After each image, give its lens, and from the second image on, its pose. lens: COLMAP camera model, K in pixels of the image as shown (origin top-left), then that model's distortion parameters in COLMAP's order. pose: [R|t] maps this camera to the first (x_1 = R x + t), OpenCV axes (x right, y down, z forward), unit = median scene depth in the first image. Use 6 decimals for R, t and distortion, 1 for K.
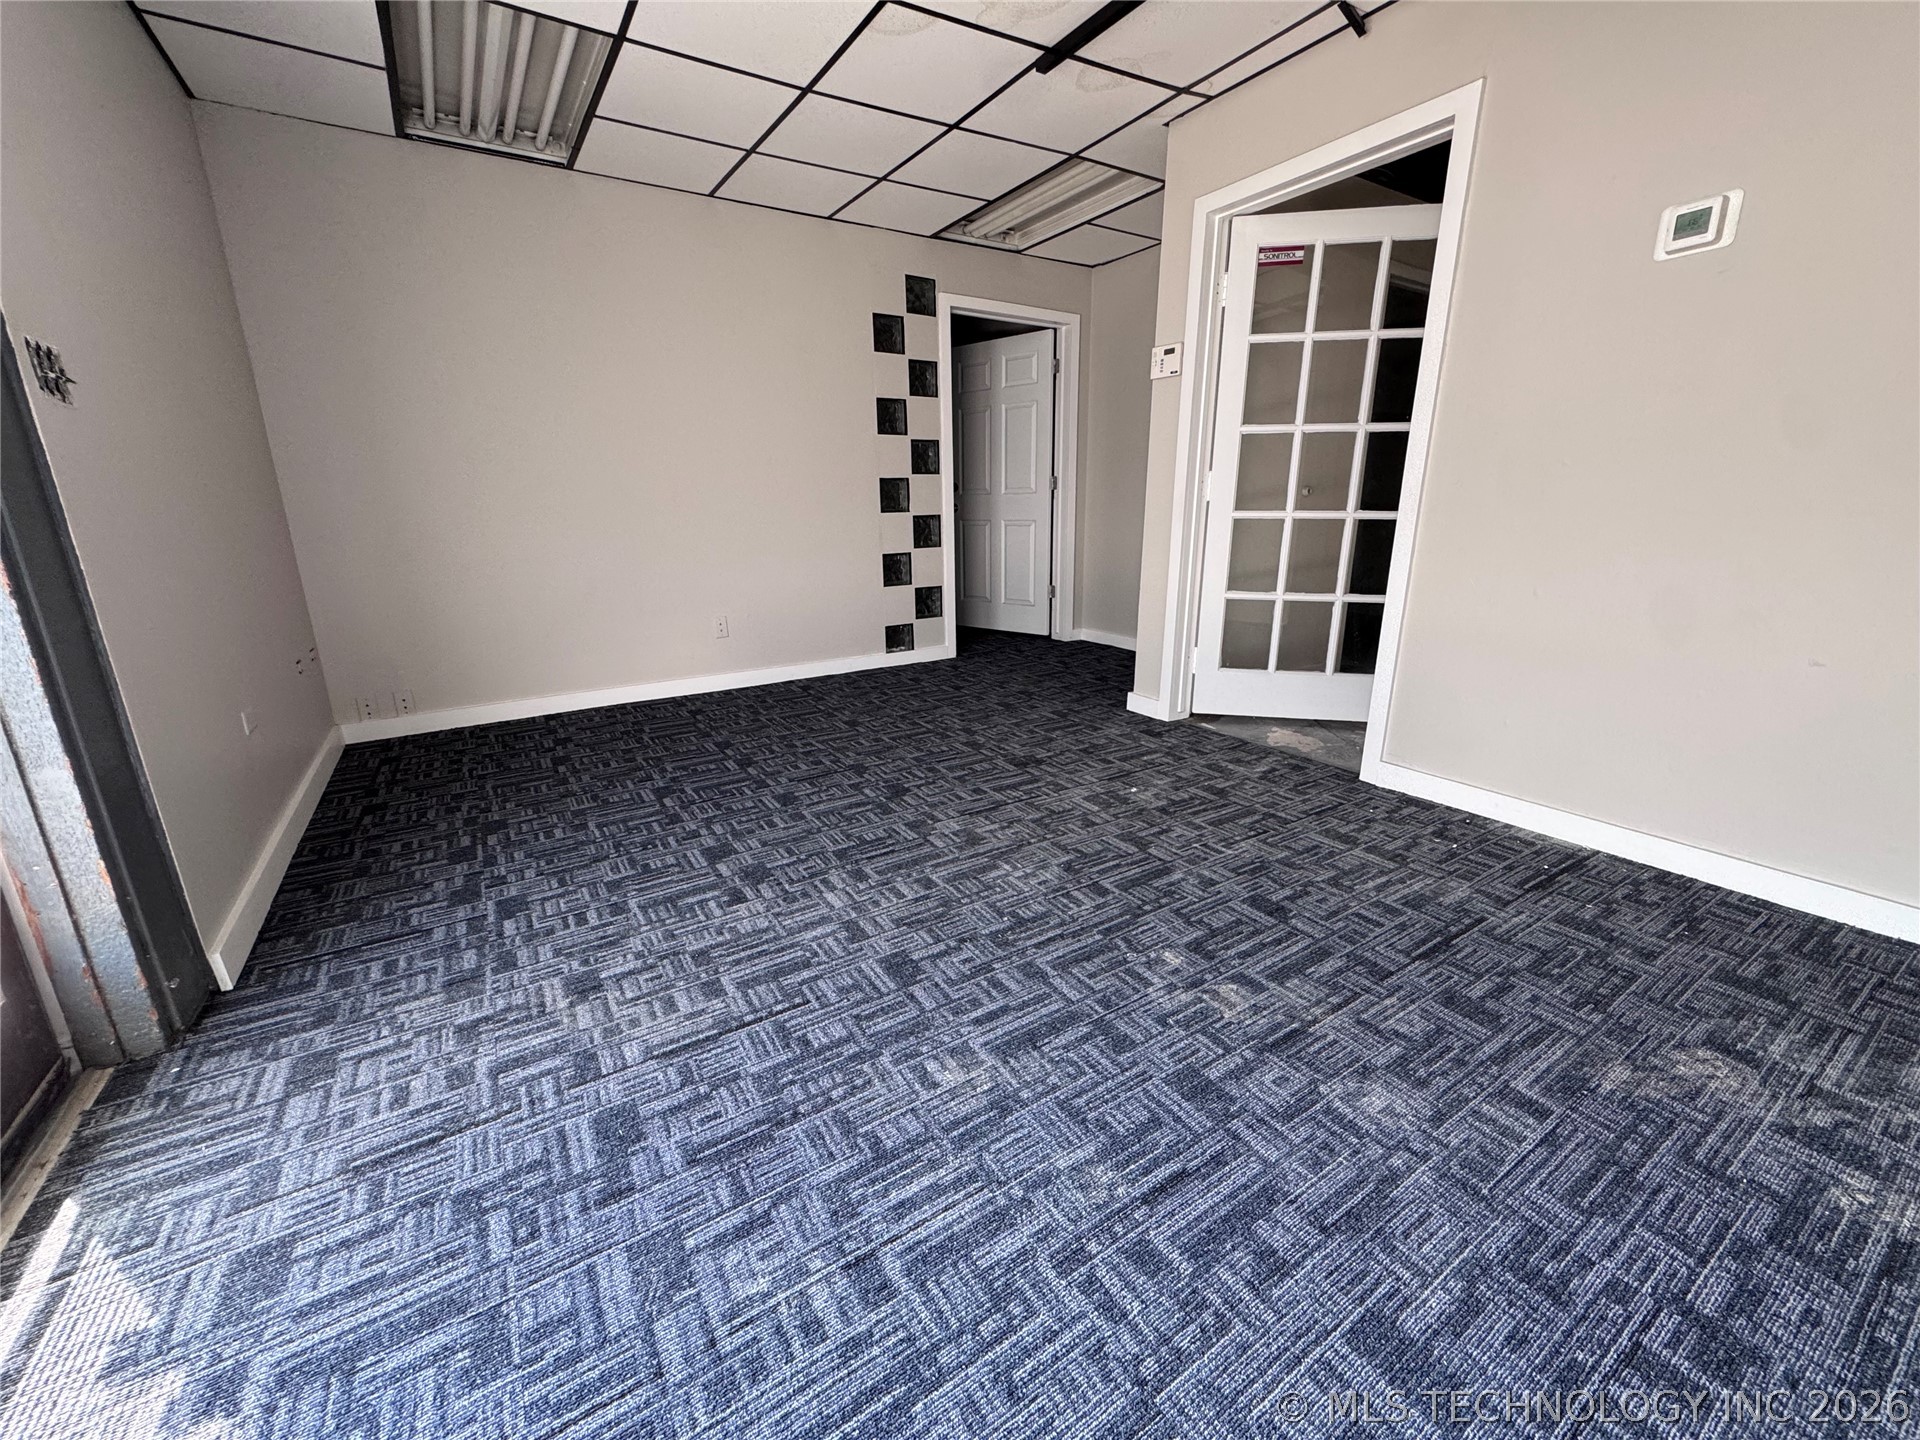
lens RADIAL K [[766.4, 0, 972.9], [0, 766.4, 710.6], [0, 0, 1]] dist [-0.003714, 0.000498]
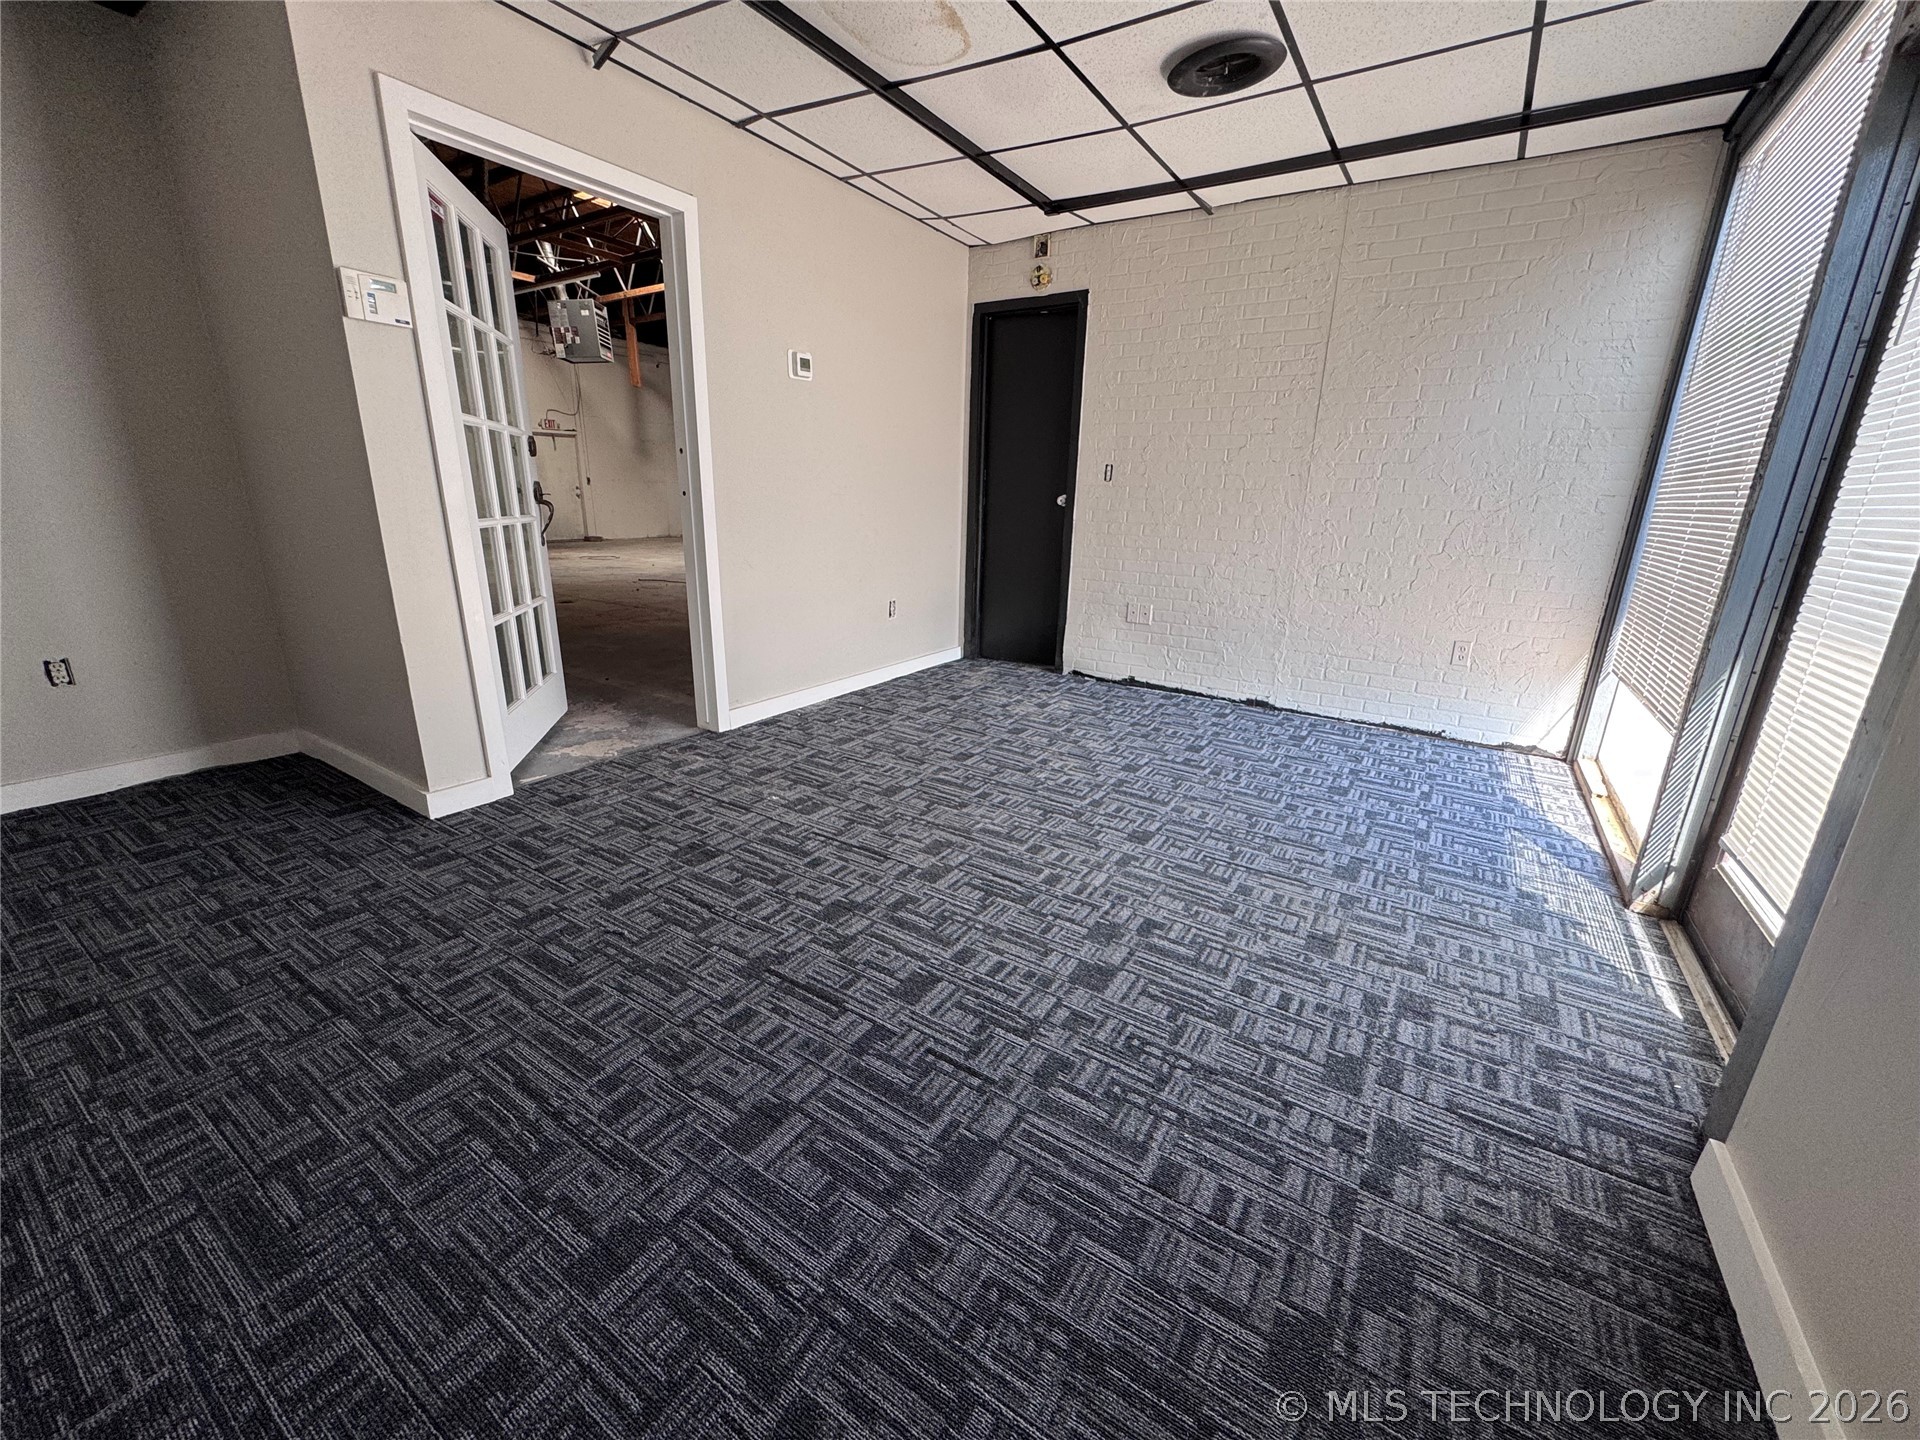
lens RADIAL K [[766.4, 0, 968.0], [0, 766.4, 723.2], [0, 0, 1]] dist [-0.003714, 0.000498]
pose [[-0.419654, -0.264192, 0.868386, -1.031783], [0.214513, 0.900737, 0.377699, -0.429506], [-0.881972, 0.344783, -0.321325, 1.479485]]
